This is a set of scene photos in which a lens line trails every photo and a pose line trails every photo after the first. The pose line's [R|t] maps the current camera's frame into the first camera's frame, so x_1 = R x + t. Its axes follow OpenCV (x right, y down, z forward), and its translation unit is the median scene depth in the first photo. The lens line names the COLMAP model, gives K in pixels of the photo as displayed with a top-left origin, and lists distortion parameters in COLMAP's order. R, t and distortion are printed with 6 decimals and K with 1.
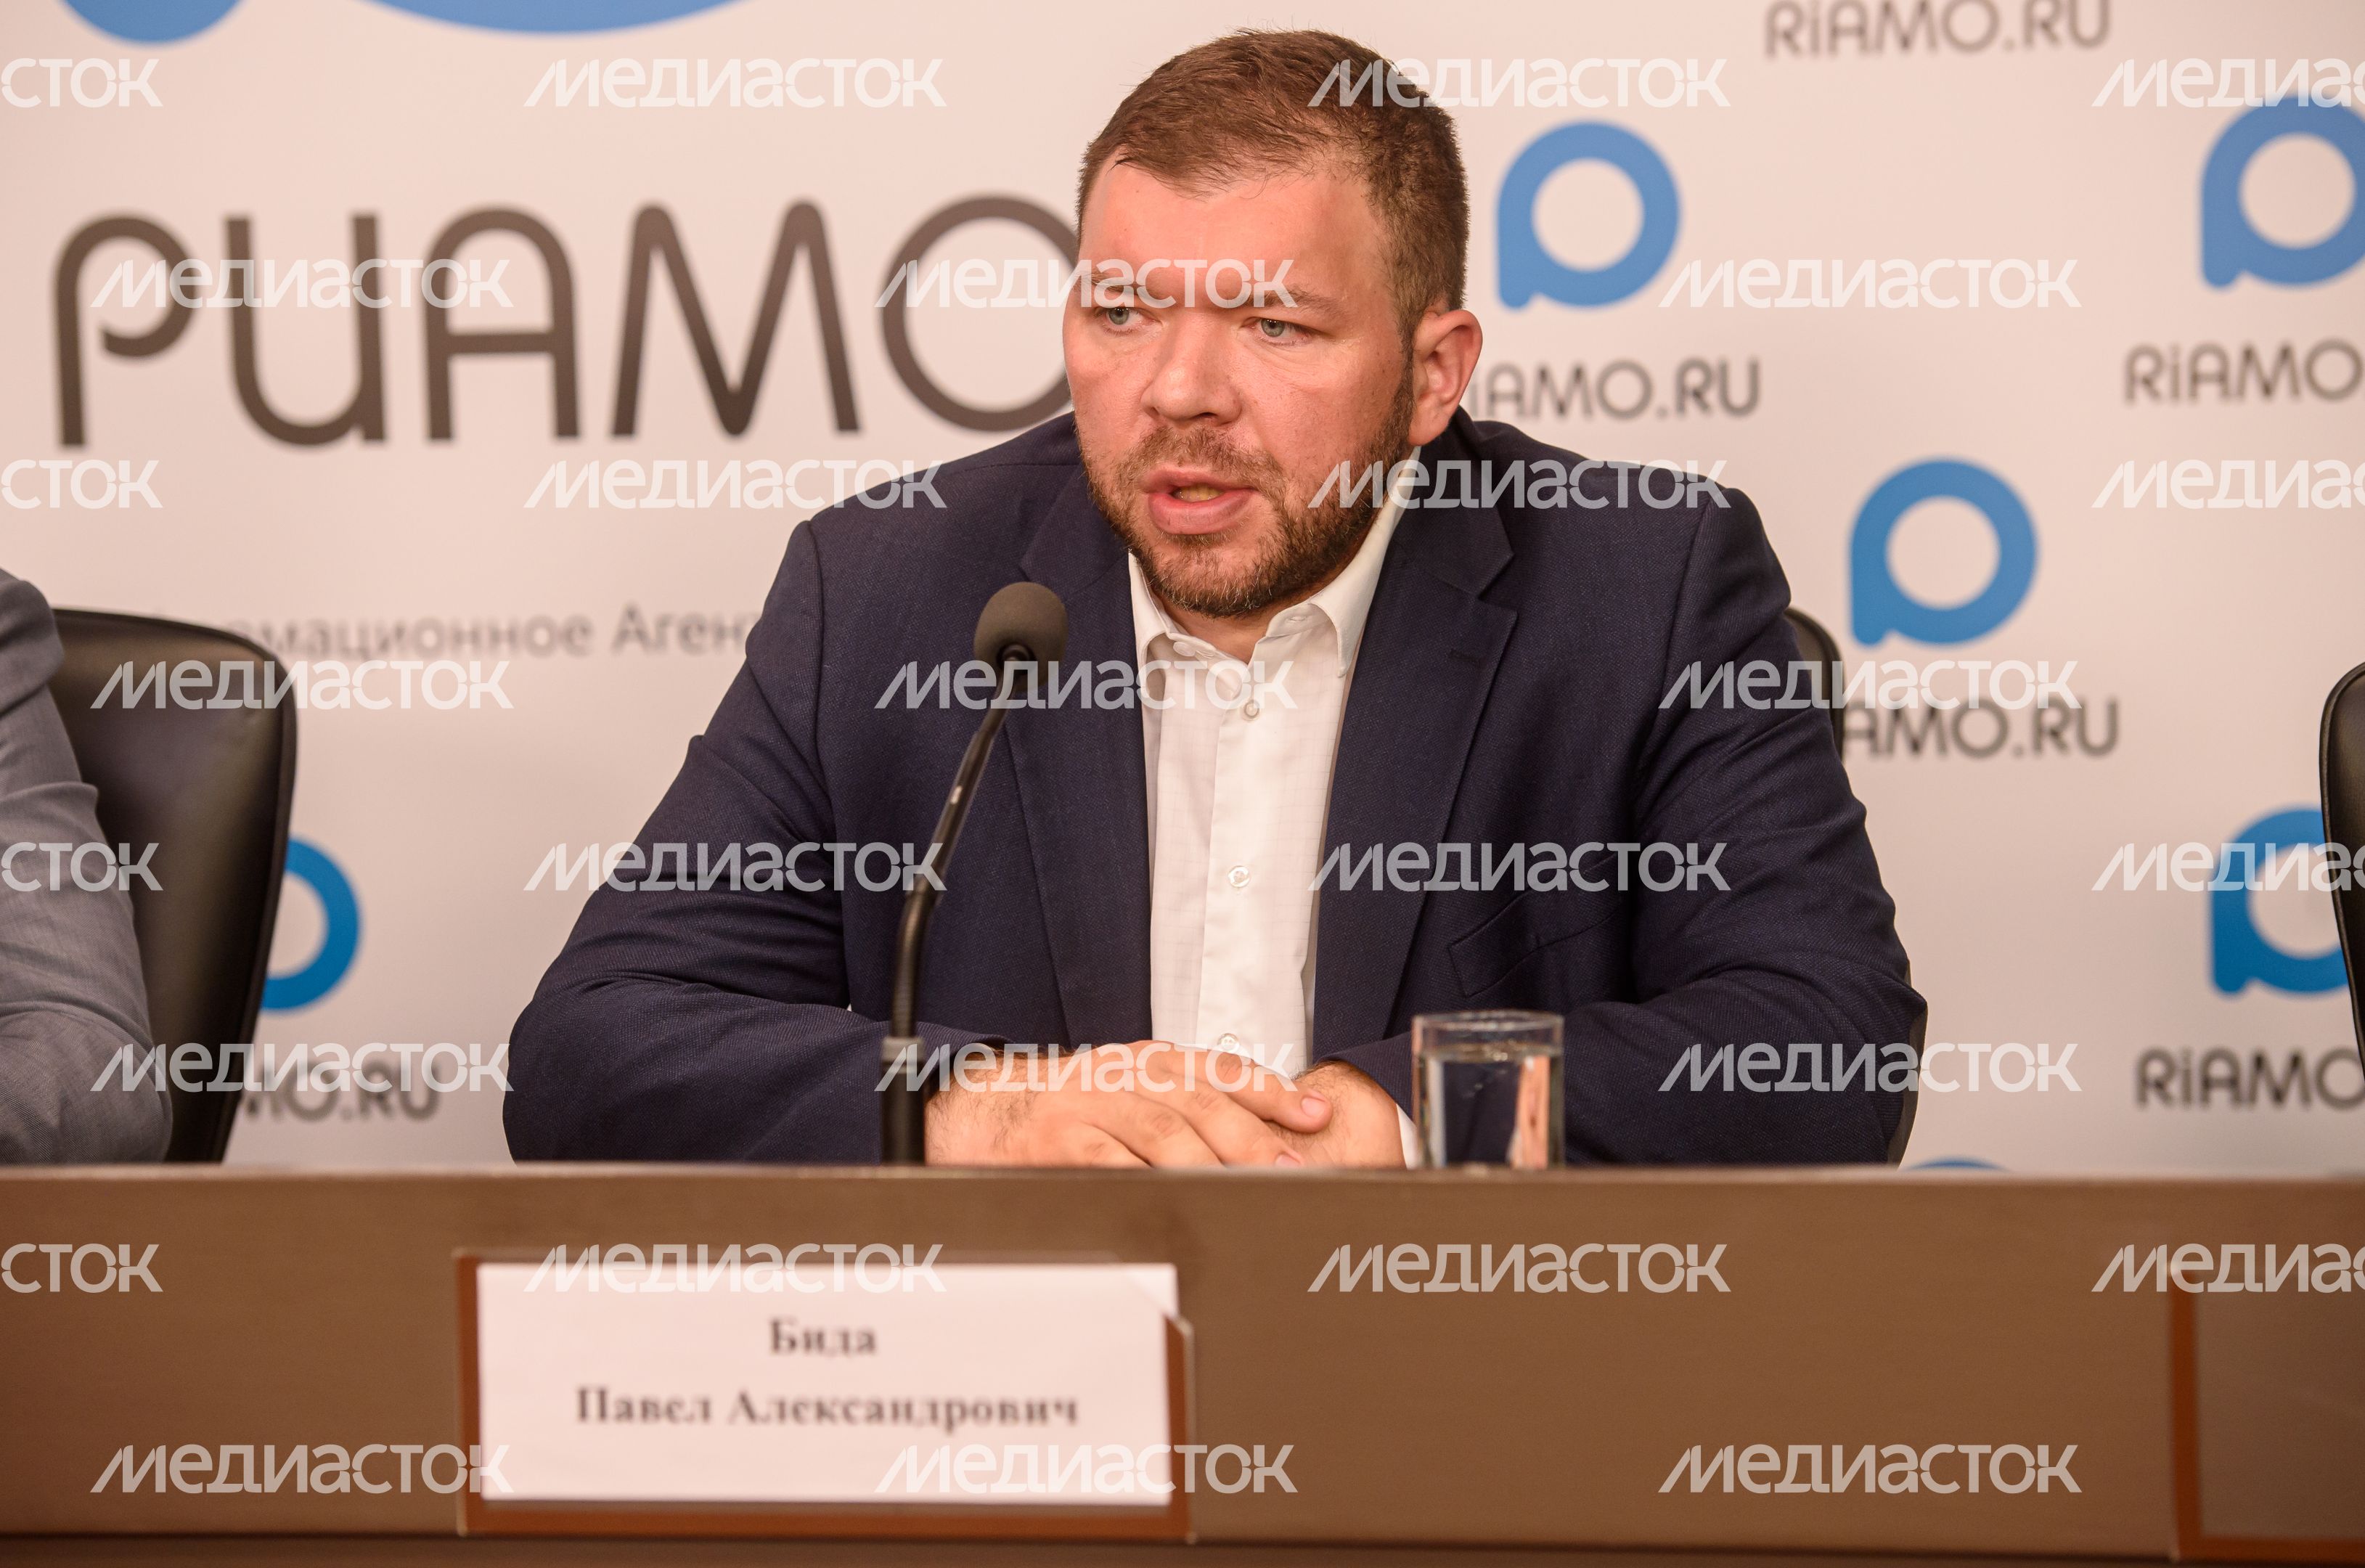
lens RADIAL K [[7831.9, 0, 1197.1], [0, 7831.9, 795.0], [0, 0, 1]] dist [0.321744, 0.000000]
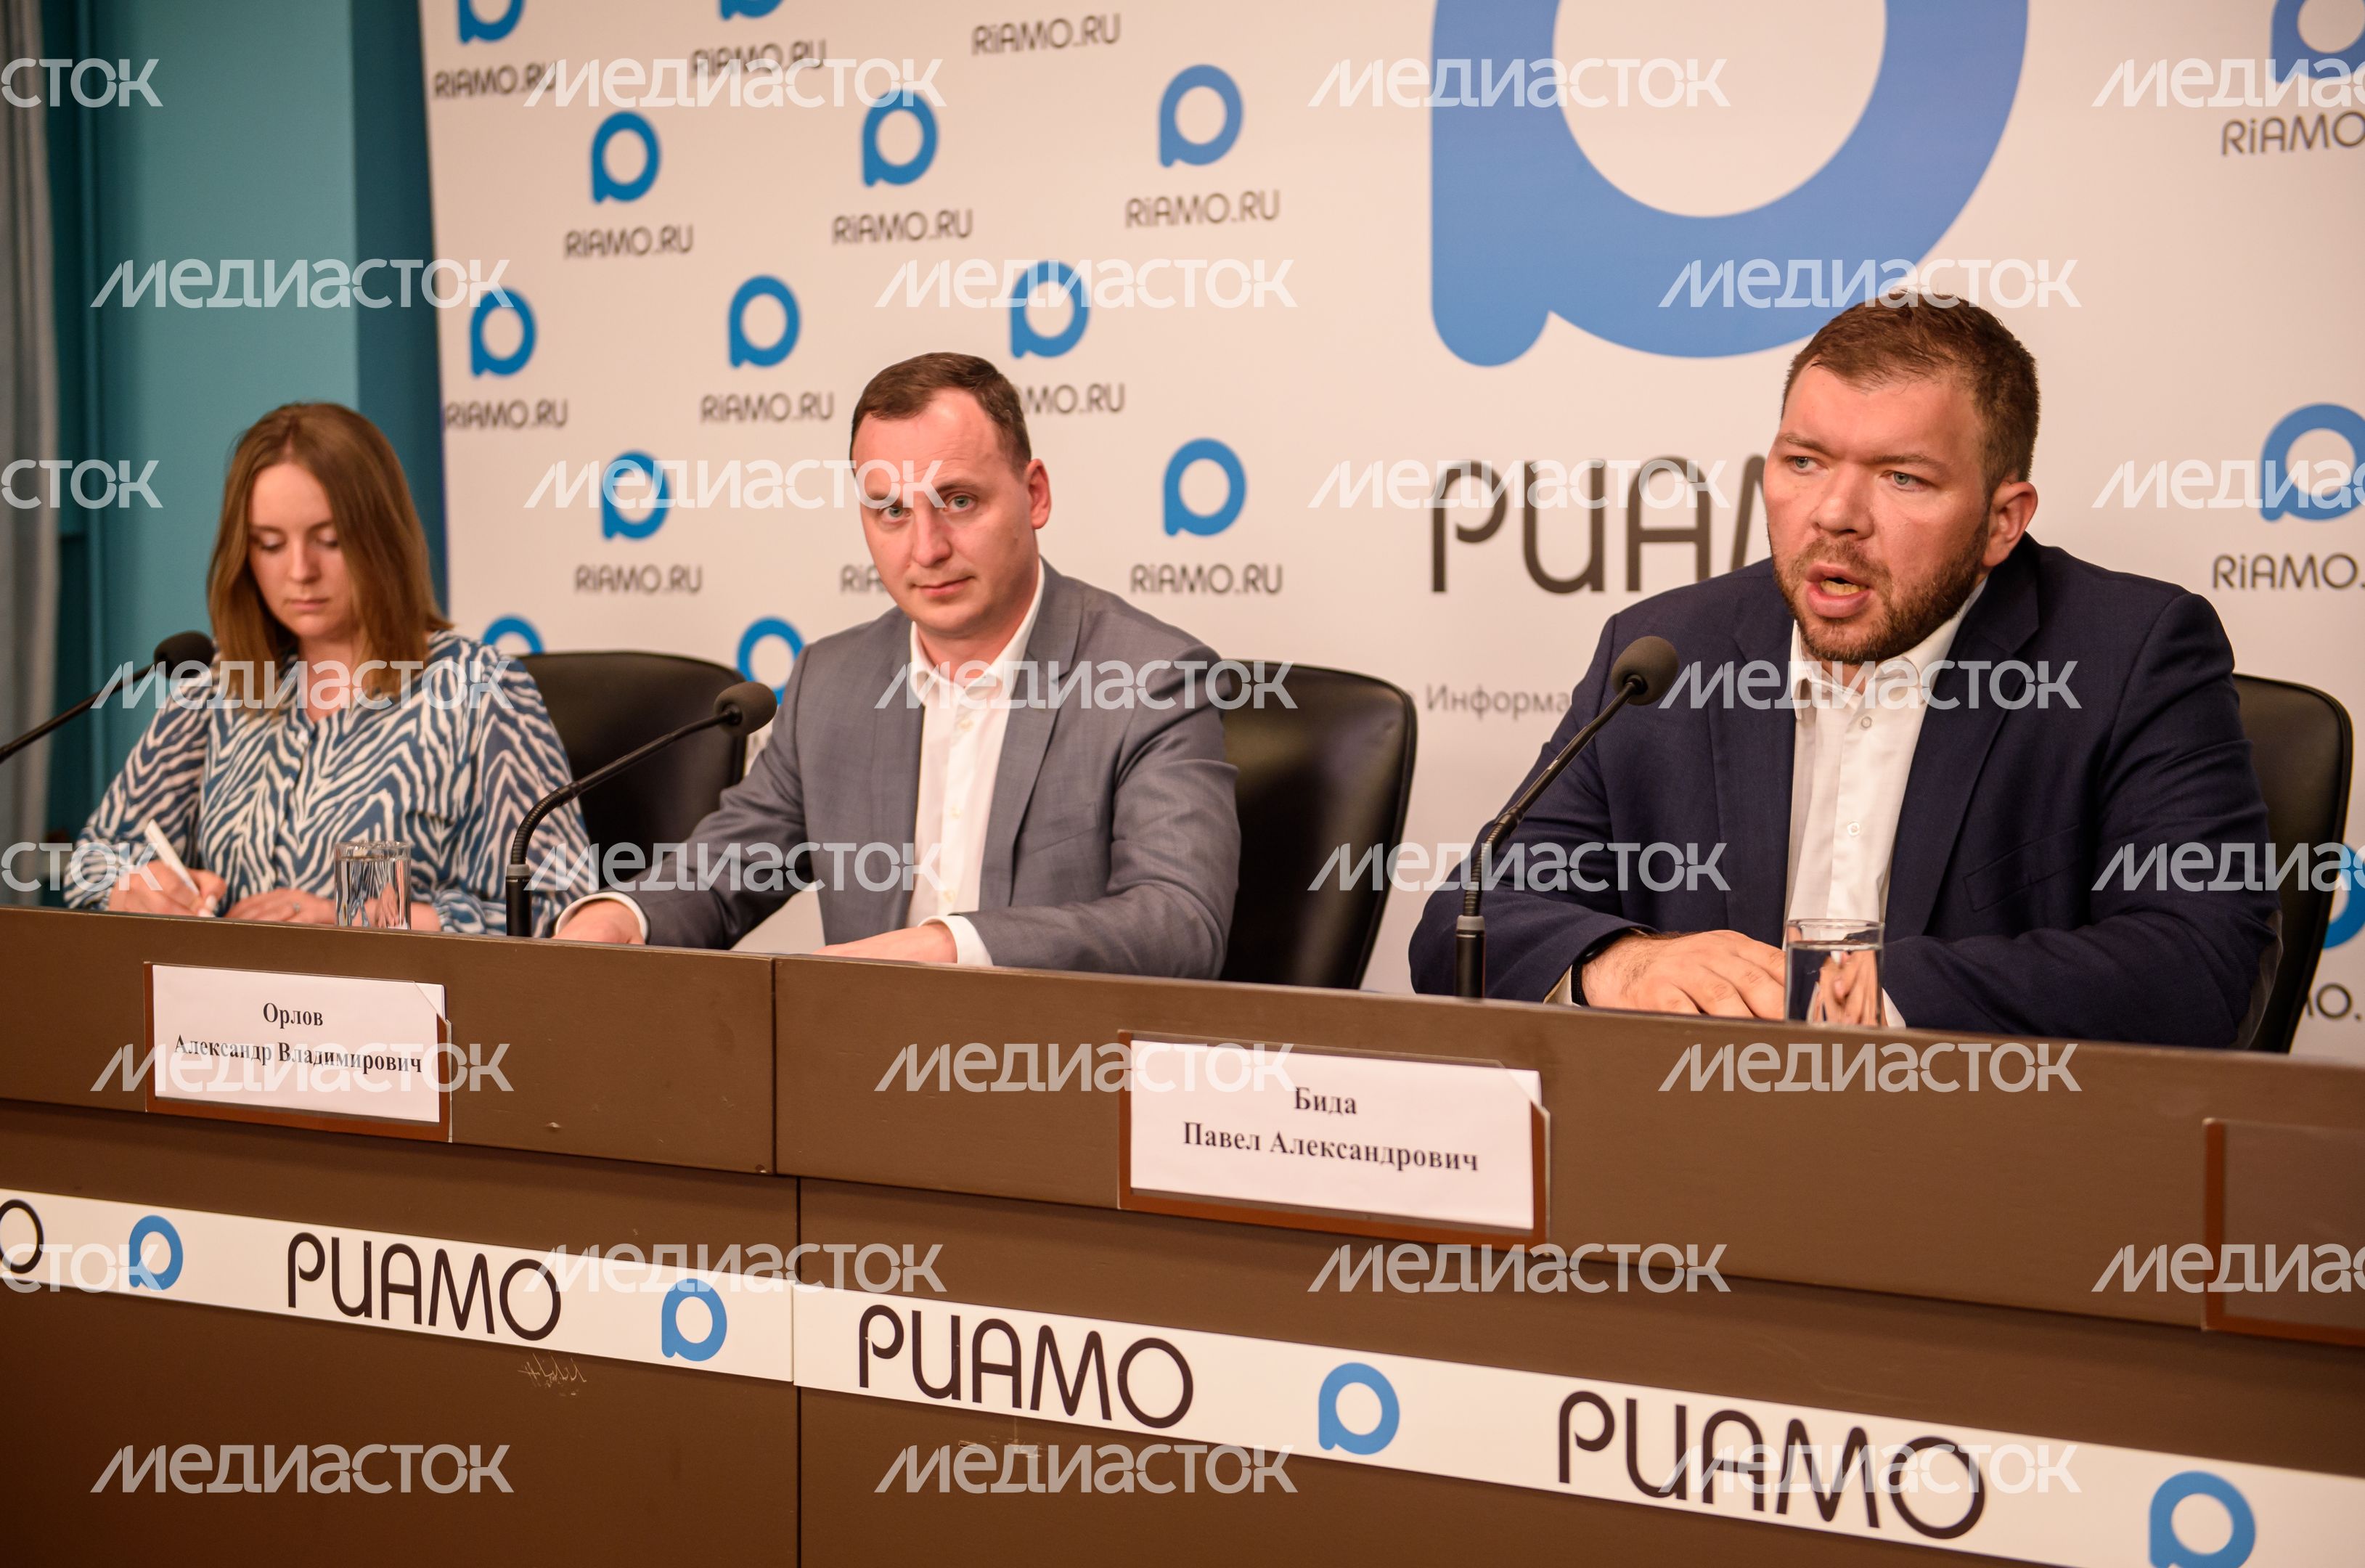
lens RADIAL K [[3567.7, 0, 1167.9], [0, 3567.7, 788.8], [0, 0, 1]] dist [0.007841, 0.000000]
pose [[0.919787, 0.034976, -0.390857, 0.156599], [-0.040539, 0.999160, -0.005990, 0.011269], [0.390319, 0.021354, 0.920432, 0.284134]]
